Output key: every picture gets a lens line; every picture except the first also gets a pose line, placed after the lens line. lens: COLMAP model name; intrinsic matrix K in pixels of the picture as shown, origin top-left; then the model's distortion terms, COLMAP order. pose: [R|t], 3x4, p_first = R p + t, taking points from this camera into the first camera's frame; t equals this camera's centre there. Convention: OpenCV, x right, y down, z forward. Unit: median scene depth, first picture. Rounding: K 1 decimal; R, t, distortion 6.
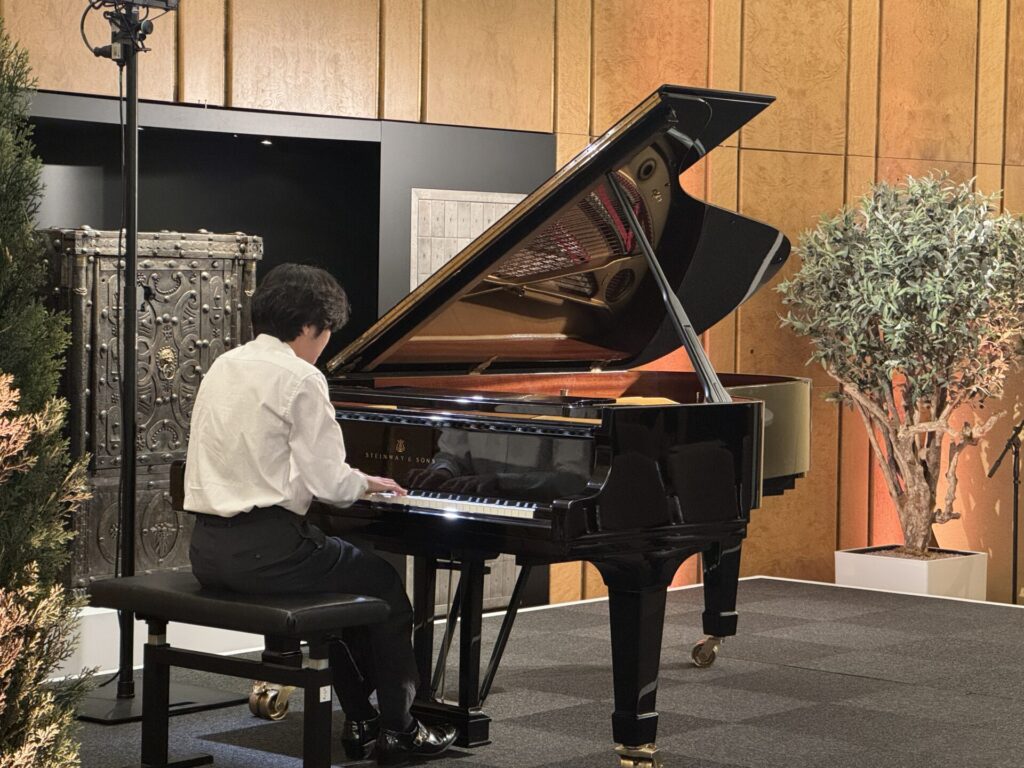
lens RADIAL K [[2441.1, 0, 512.0], [0, 2441.1, 384.0], [0, 0, 1]] dist [0.041328, 0.325562]
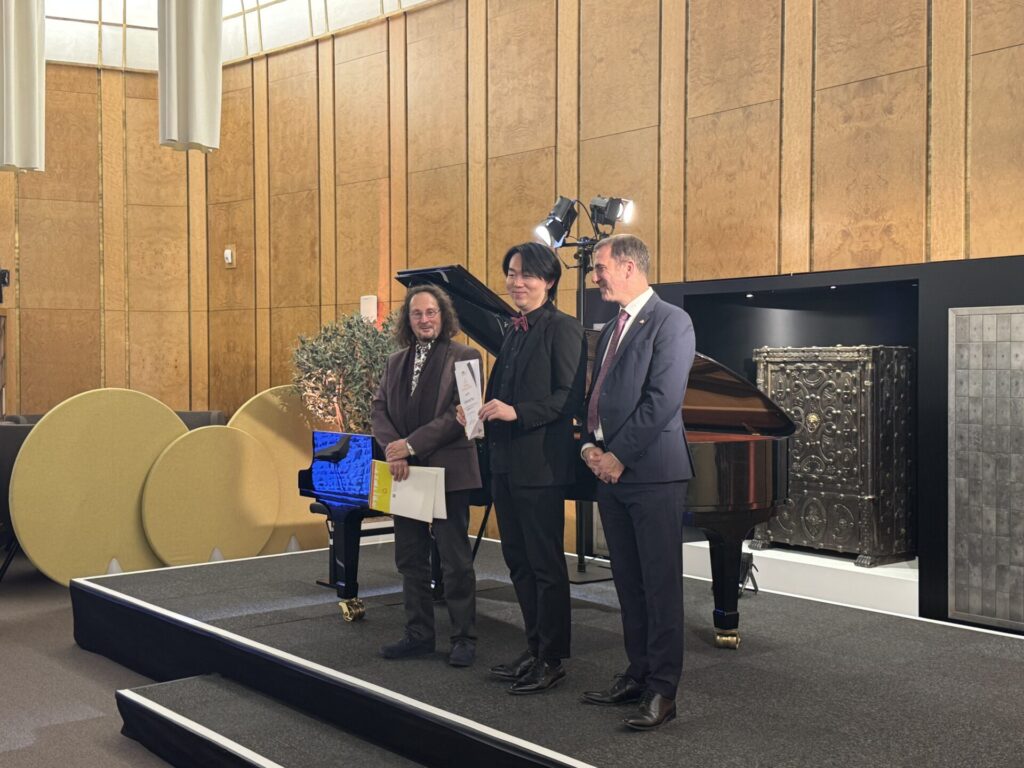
lens RADIAL K [[1190.7, 0, 512.0], [0, 1190.7, 384.0], [0, 0, 1]] dist [0.206270, -0.476293]
pose [[-0.160487, 0.008005, -0.987005, 0.724494], [-0.033703, 0.999340, 0.013585, -0.040097], [0.986462, 0.035445, -0.160111, 0.916069]]
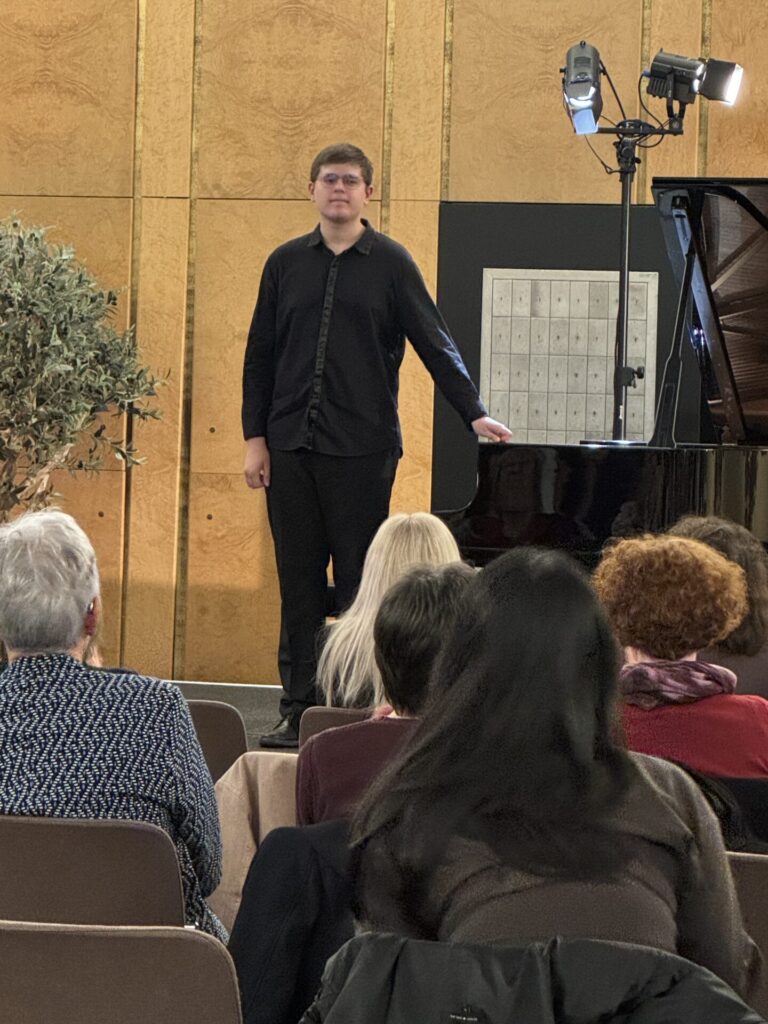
lens RADIAL K [[3594.0, 0, 384.0], [0, 3594.0, 512.0], [0, 0, 1]] dist [0.028235, 1.107207]
pose [[0.448173, 0.029770, -0.893451, 1.134492], [-0.054204, 0.998511, 0.006081, 0.020157], [0.892302, 0.045703, 0.449119, 0.088655]]
